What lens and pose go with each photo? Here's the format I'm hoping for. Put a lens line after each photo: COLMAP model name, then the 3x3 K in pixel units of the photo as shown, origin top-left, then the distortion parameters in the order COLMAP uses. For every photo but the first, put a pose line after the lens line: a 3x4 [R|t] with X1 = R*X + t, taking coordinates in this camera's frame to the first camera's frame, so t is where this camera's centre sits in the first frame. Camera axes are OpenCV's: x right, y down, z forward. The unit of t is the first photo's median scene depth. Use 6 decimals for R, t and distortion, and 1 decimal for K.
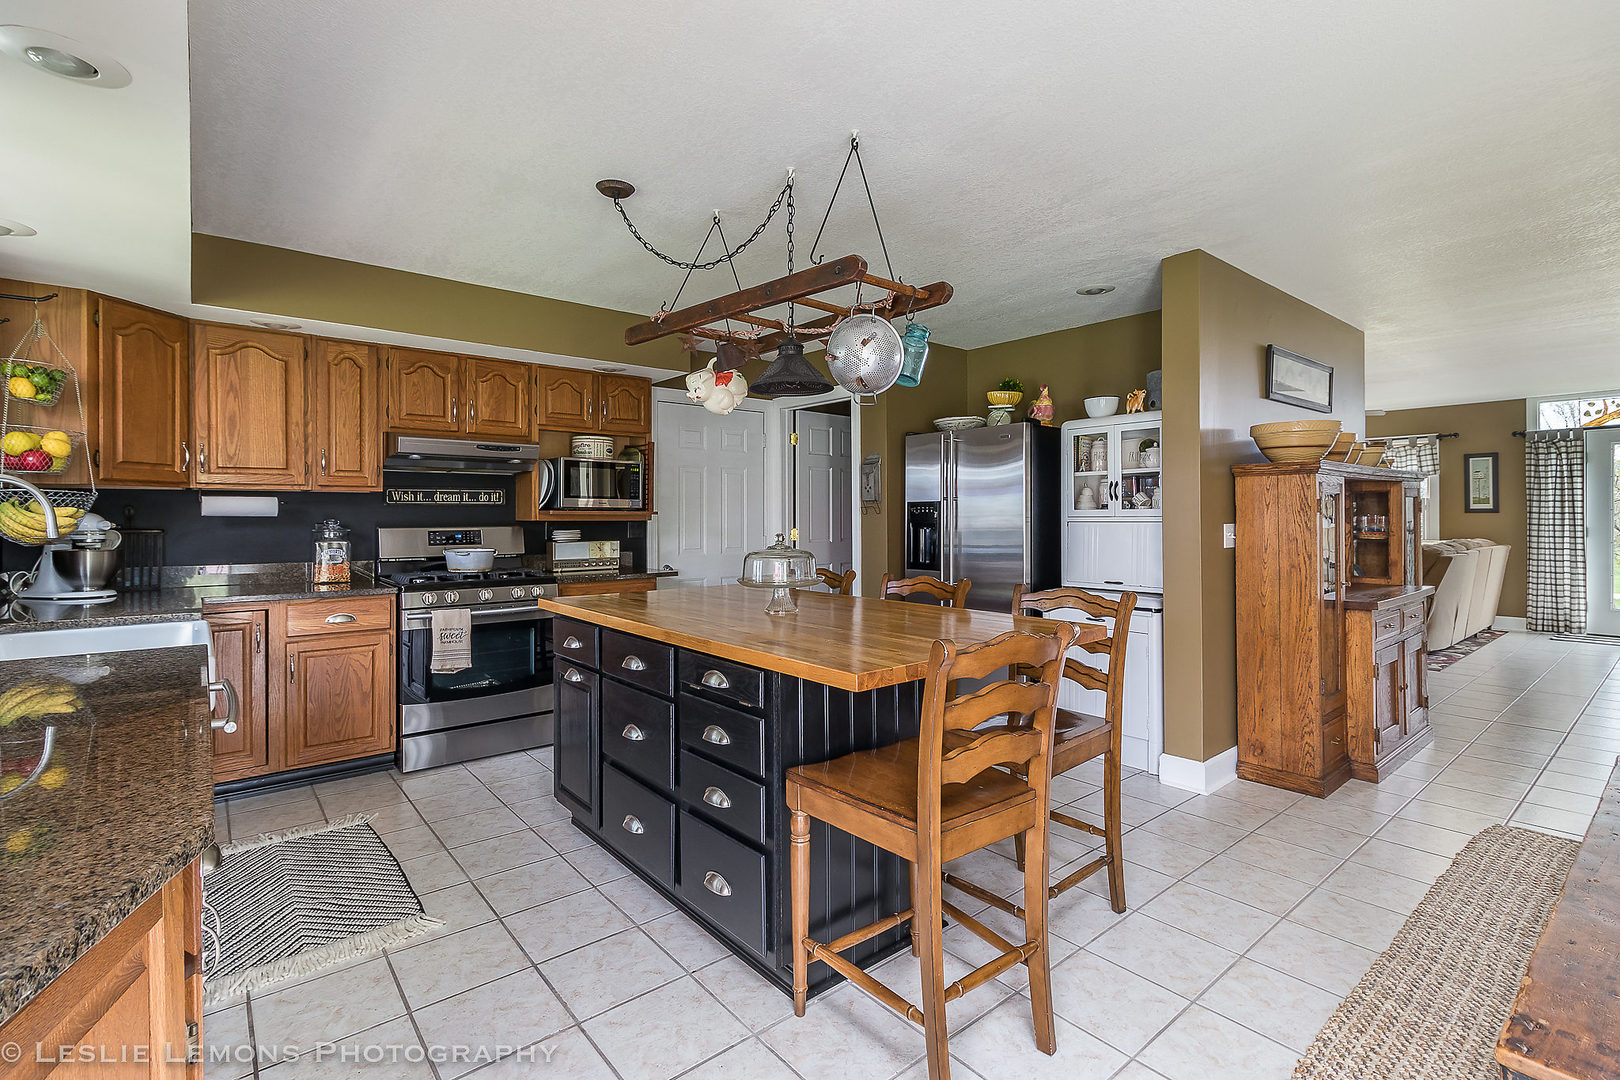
lens RADIAL K [[754.6, 0, 811.7], [0, 754.6, 526.4], [0, 0, 1]] dist [-0.000749, 0.002464]
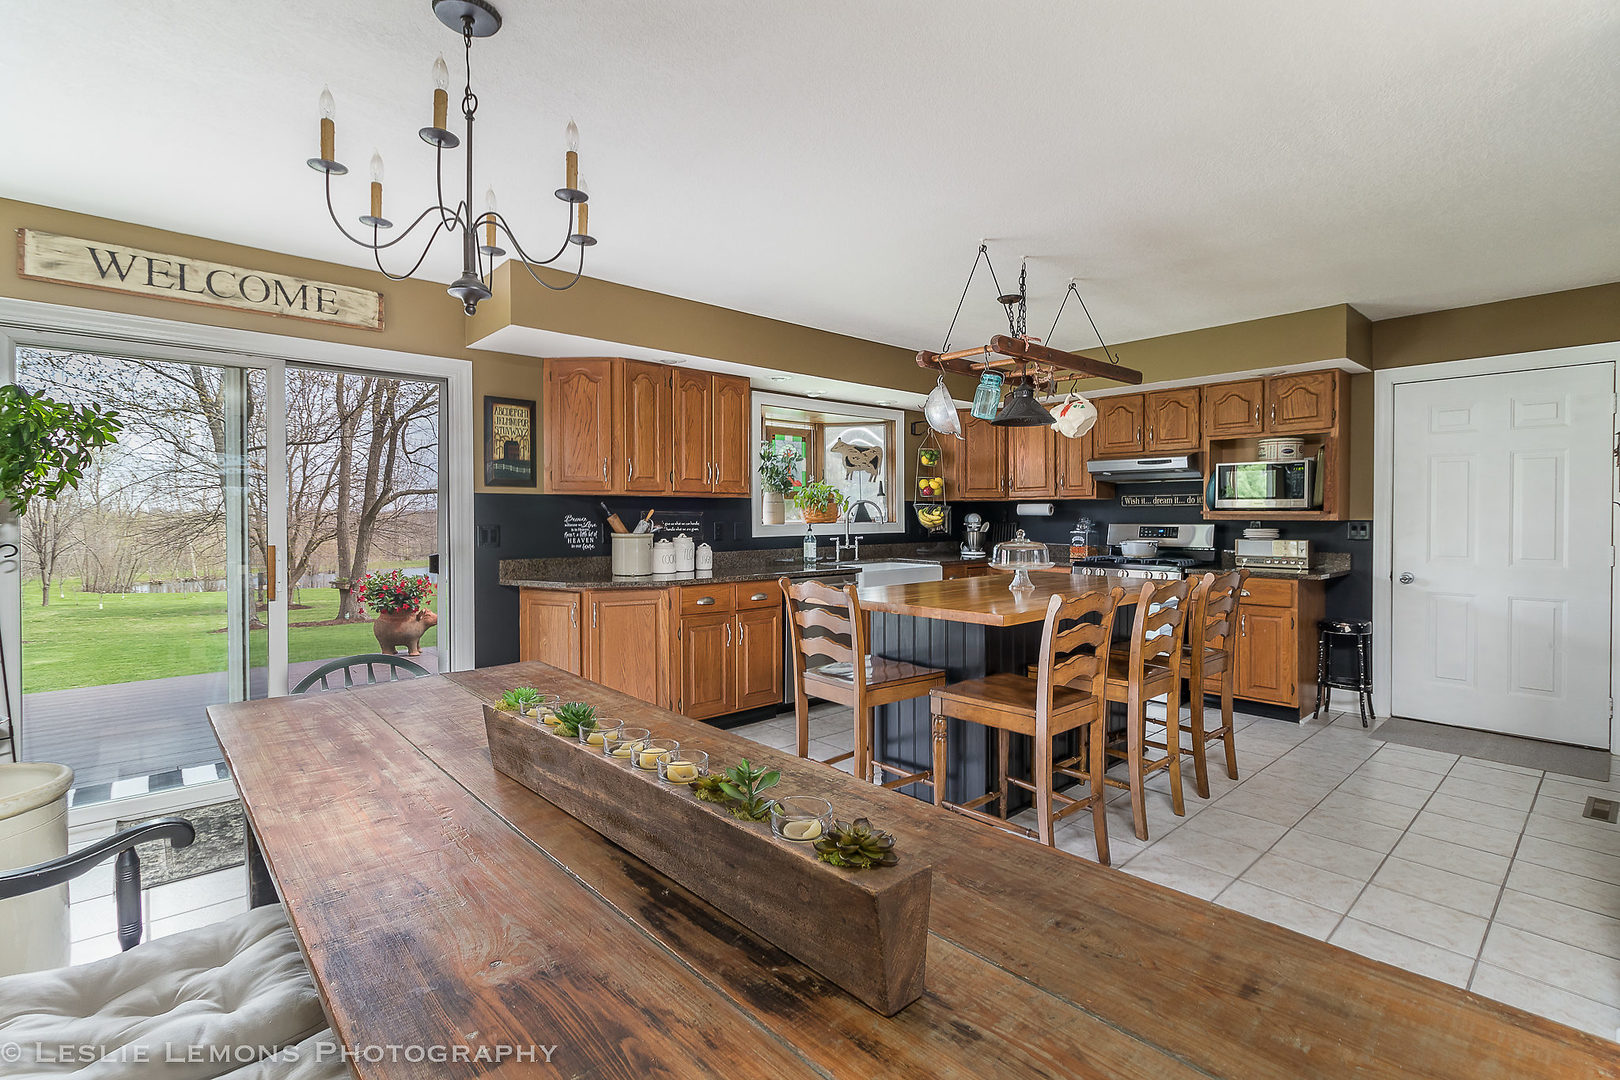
lens RADIAL K [[754.6, 0, 804.7], [0, 754.6, 532.6], [0, 0, 1]] dist [-0.000749, 0.002464]
pose [[0.043779, 0.027724, -0.998656, 0.785964], [-0.009515, 0.999581, 0.027333, -0.013271], [0.998996, 0.008306, 0.044024, 0.329882]]
